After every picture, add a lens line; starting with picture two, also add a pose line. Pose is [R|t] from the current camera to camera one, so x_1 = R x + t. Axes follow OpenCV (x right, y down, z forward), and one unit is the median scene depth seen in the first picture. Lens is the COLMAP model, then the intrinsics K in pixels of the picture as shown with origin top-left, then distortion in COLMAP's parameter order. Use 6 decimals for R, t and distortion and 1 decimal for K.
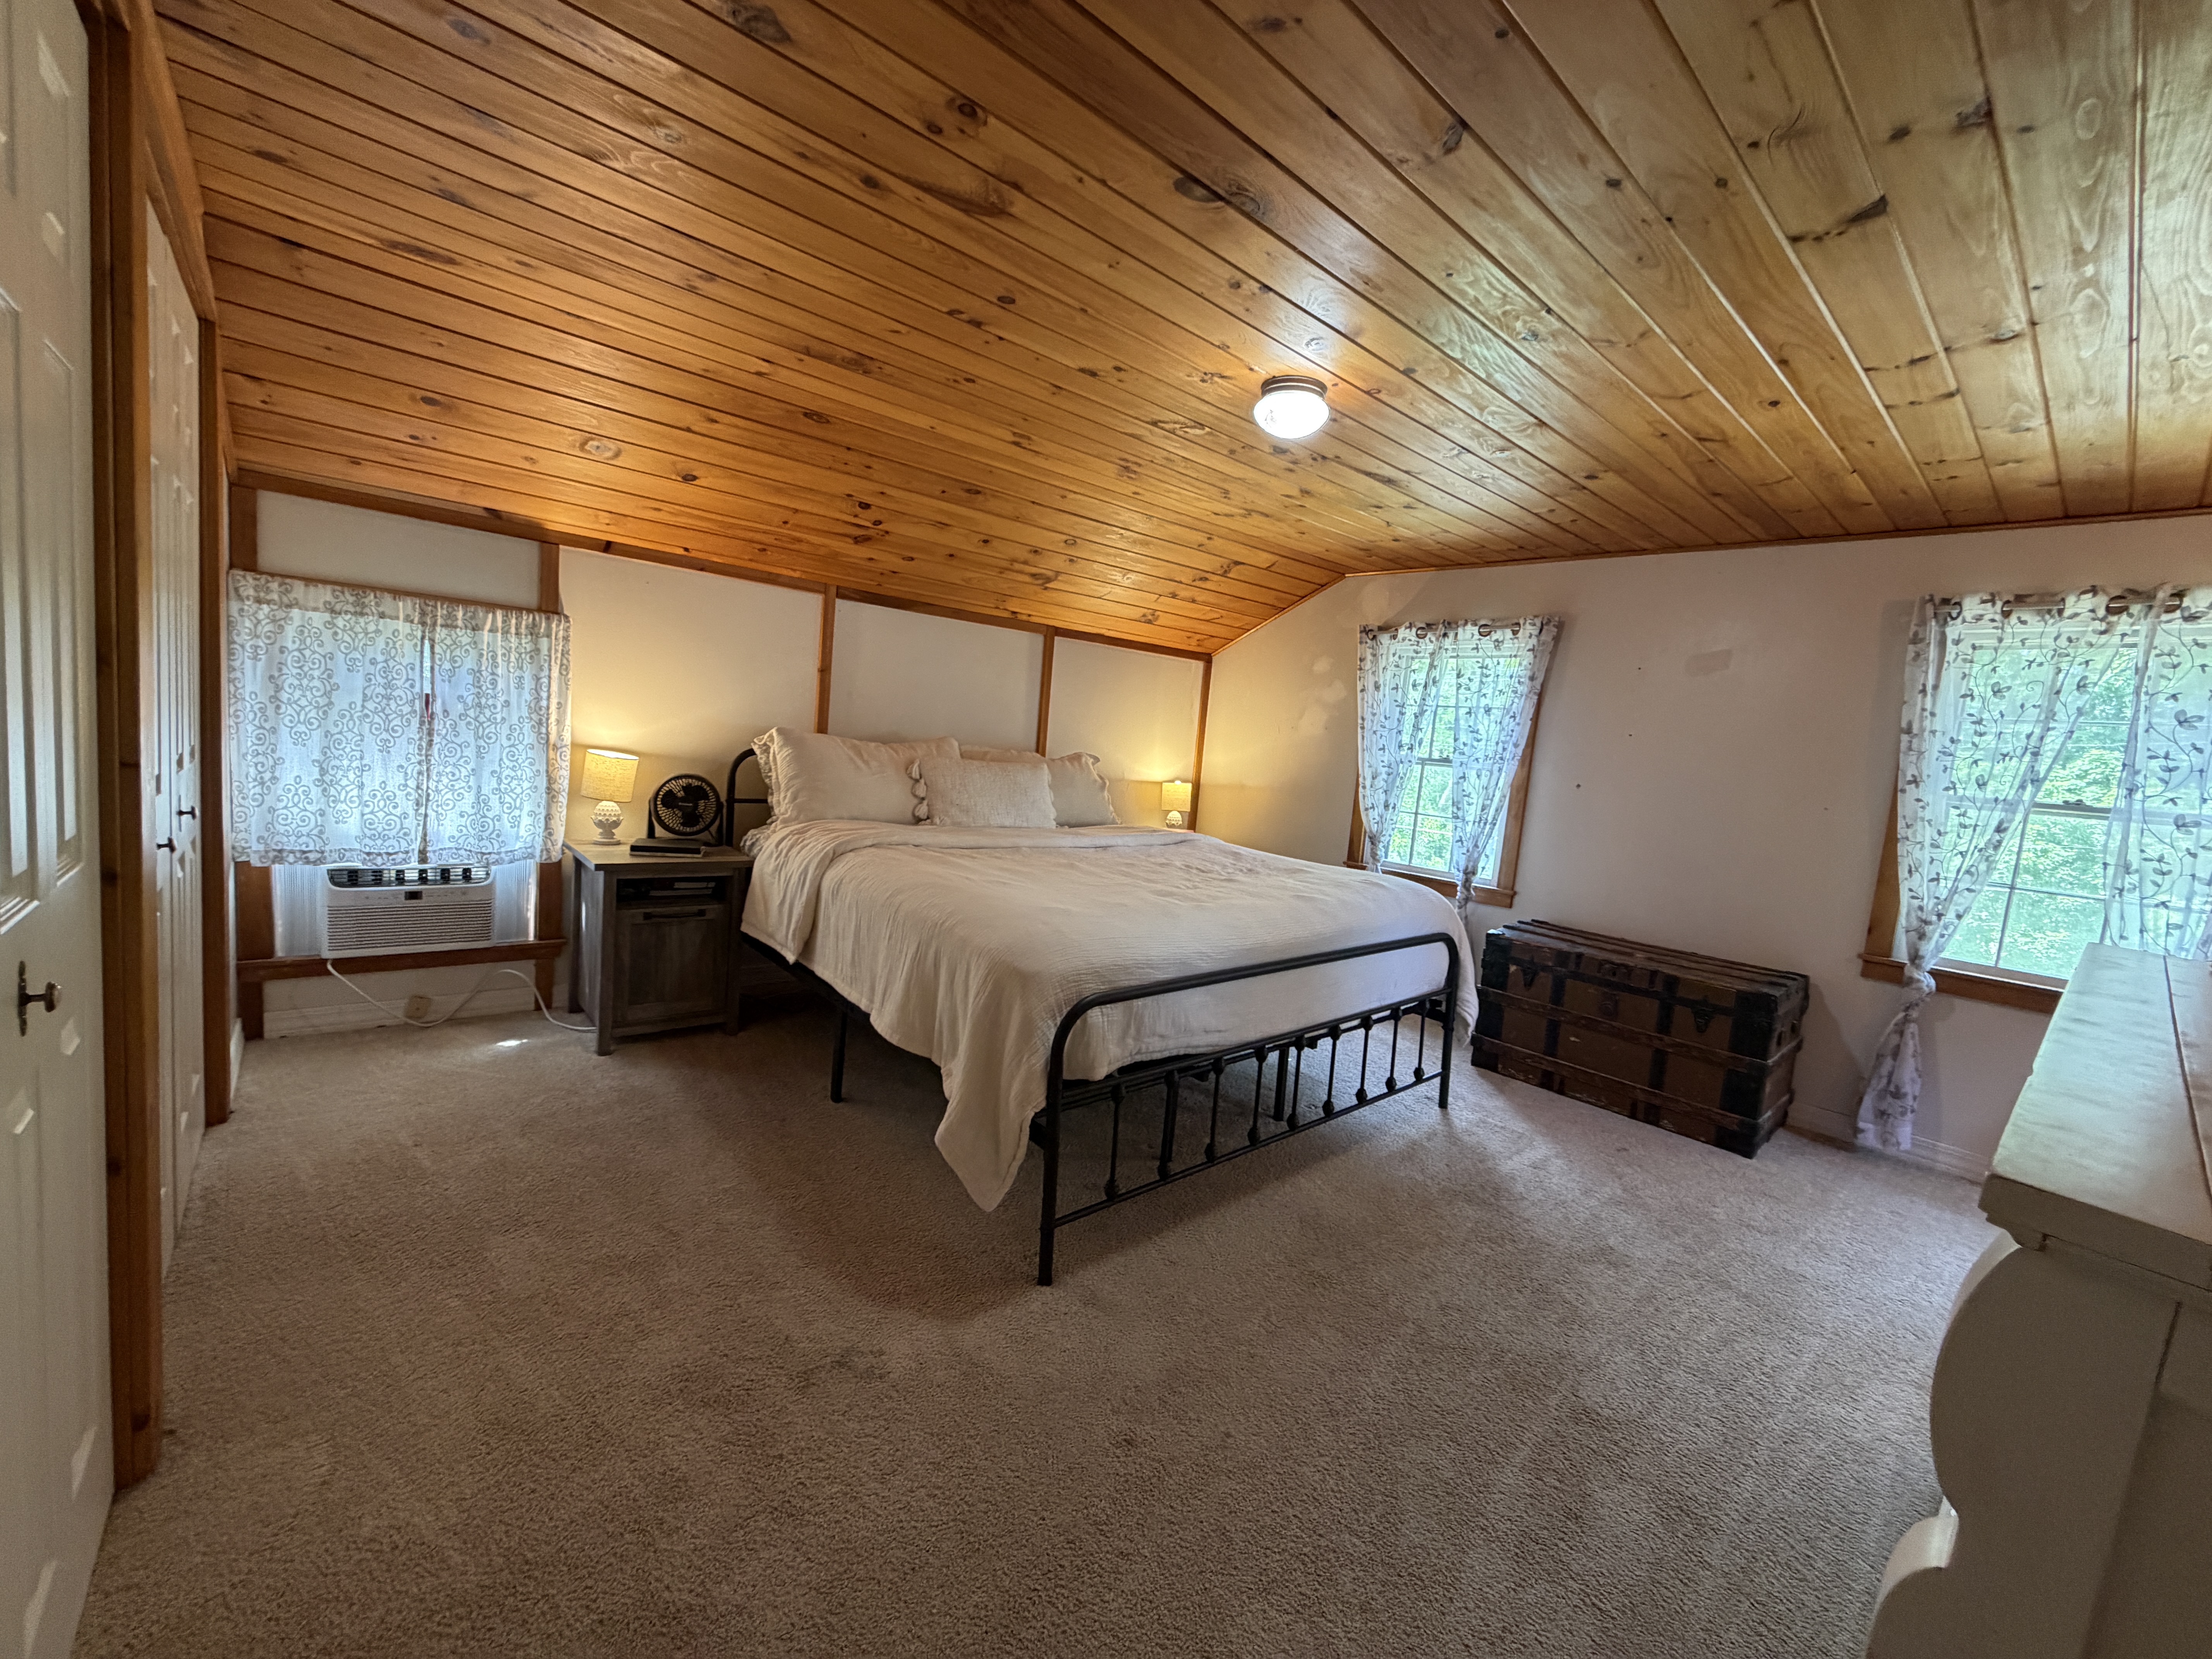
lens RADIAL K [[879.4, 0, 1102.2], [0, 879.4, 827.1], [0, 0, 1]] dist [-0.000082, 0.000335]
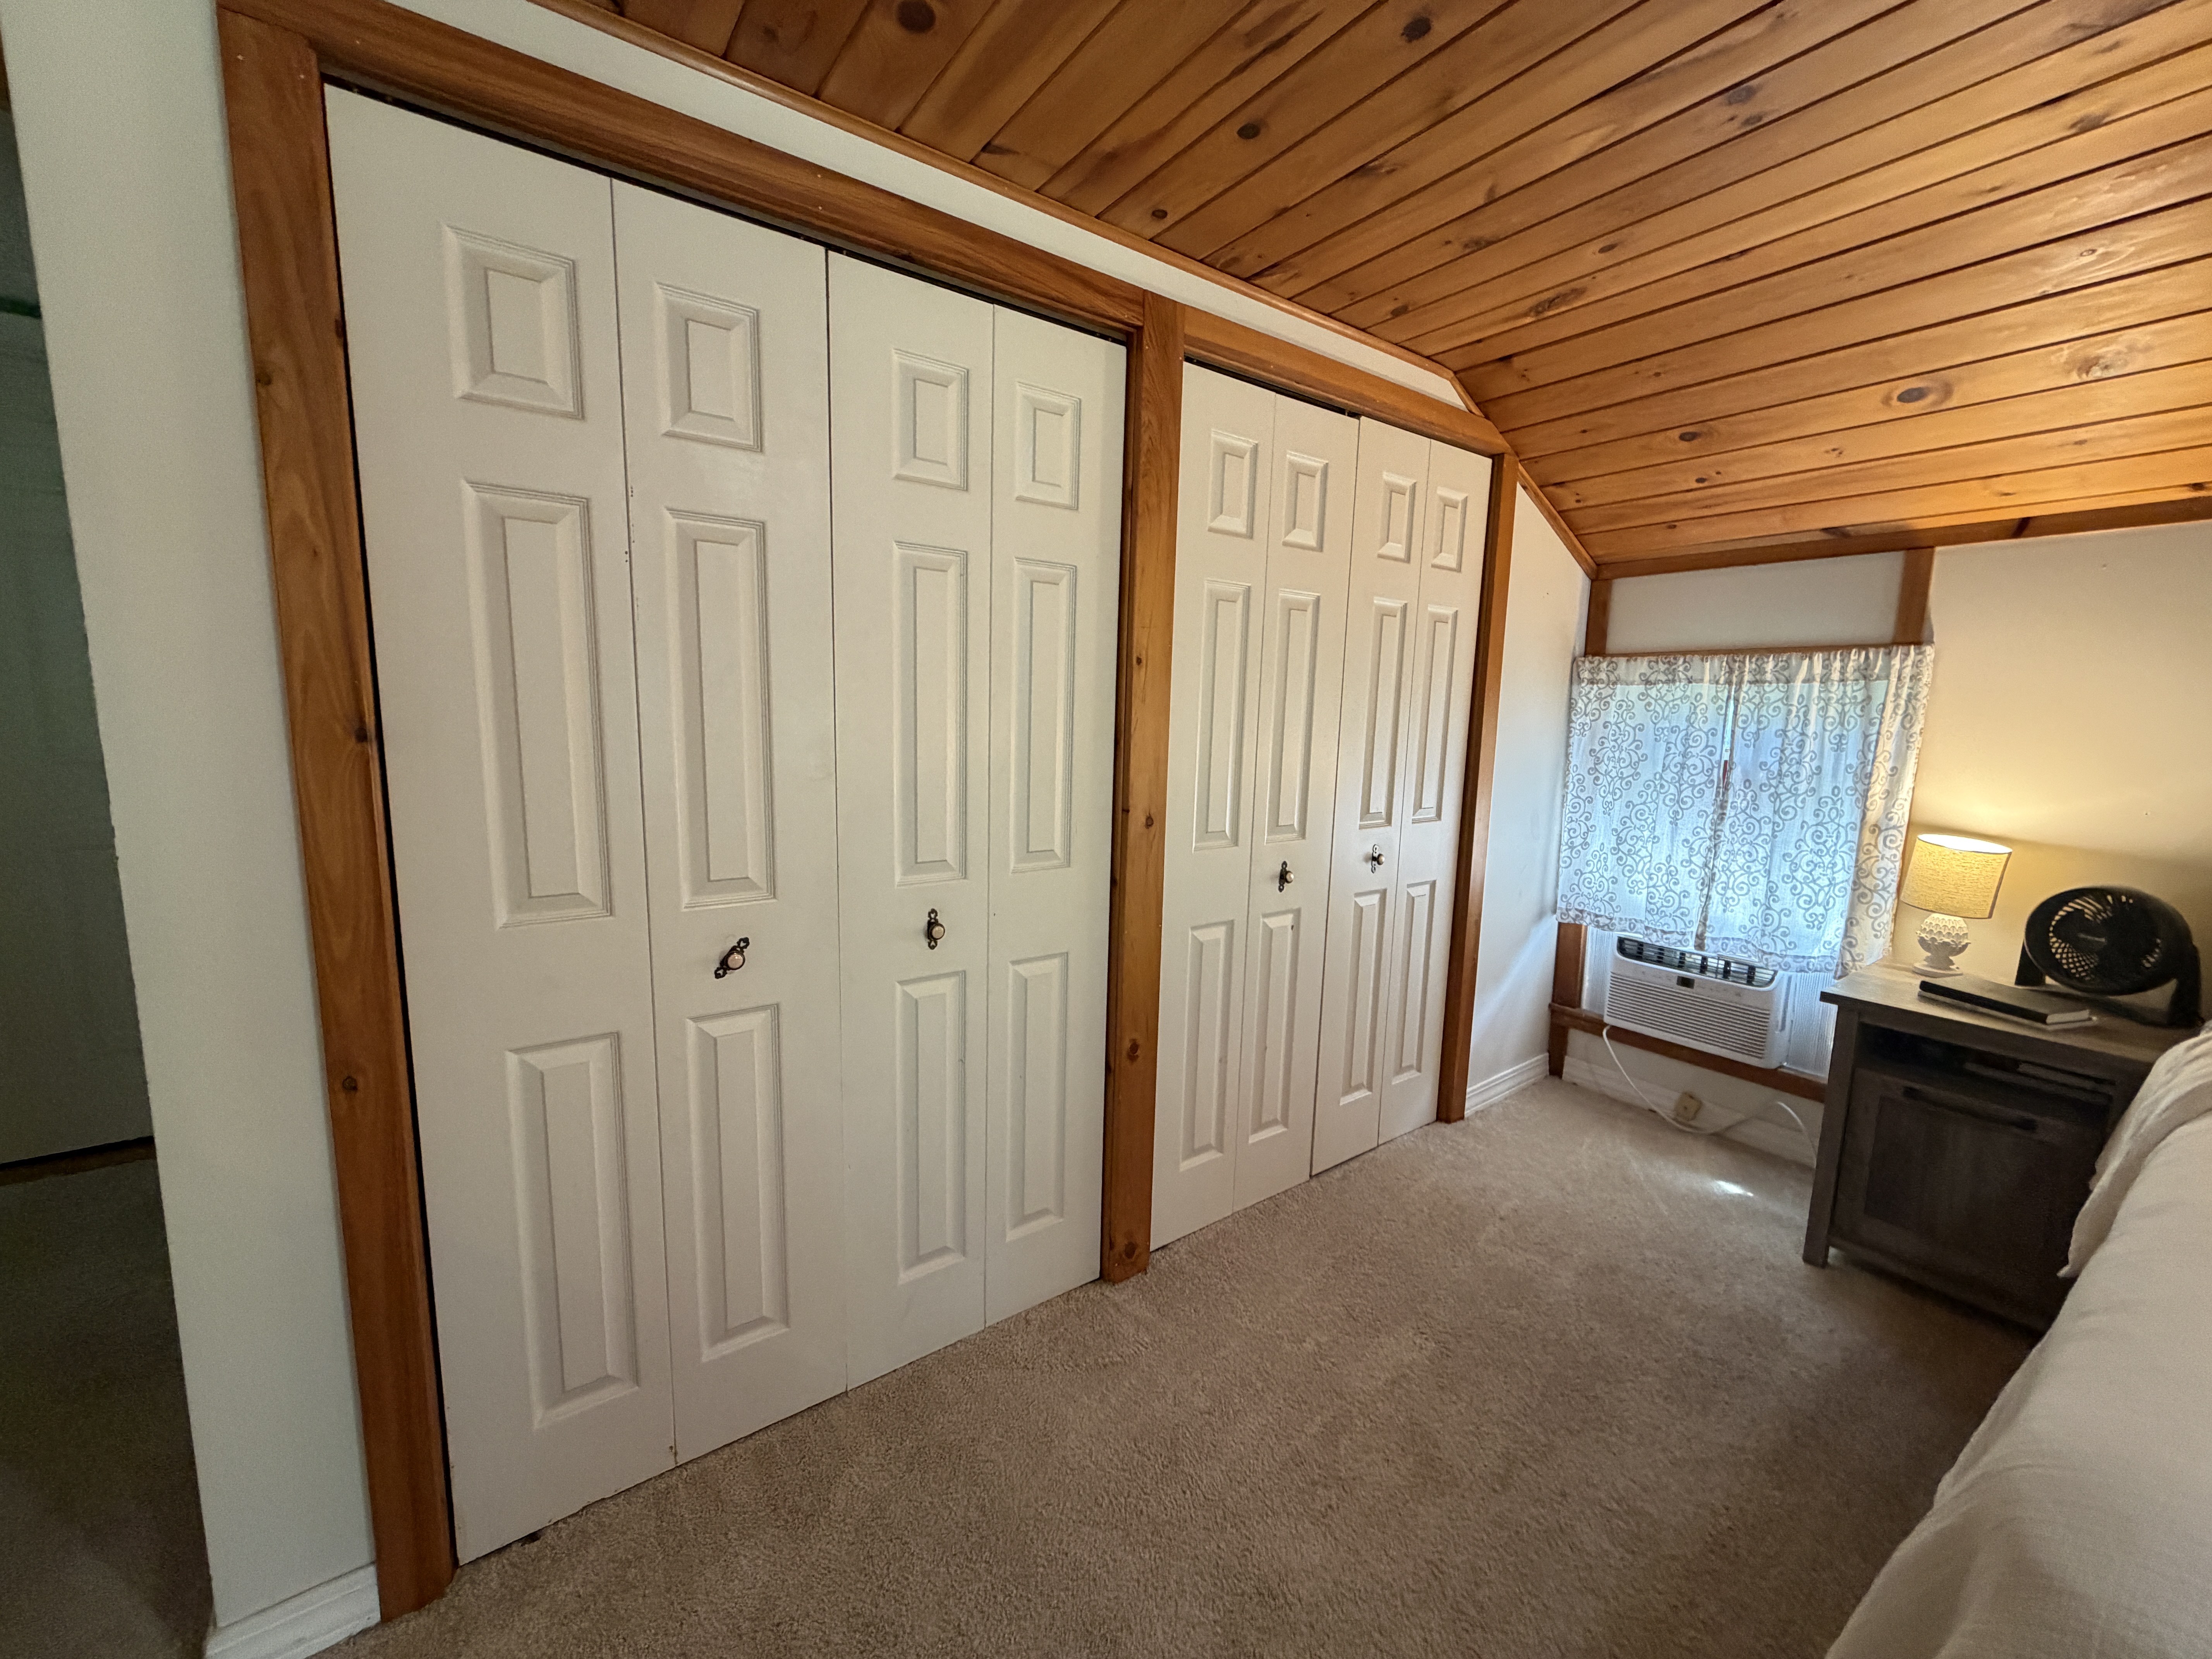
lens RADIAL K [[879.4, 0, 1102.8], [0, 879.4, 831.0], [0, 0, 1]] dist [-0.000082, 0.000335]
pose [[-0.091318, 0.041572, -0.994954, 0.172146], [-0.132096, 0.989793, 0.053481, -0.046305], [0.987022, 0.136314, -0.084895, 0.461777]]
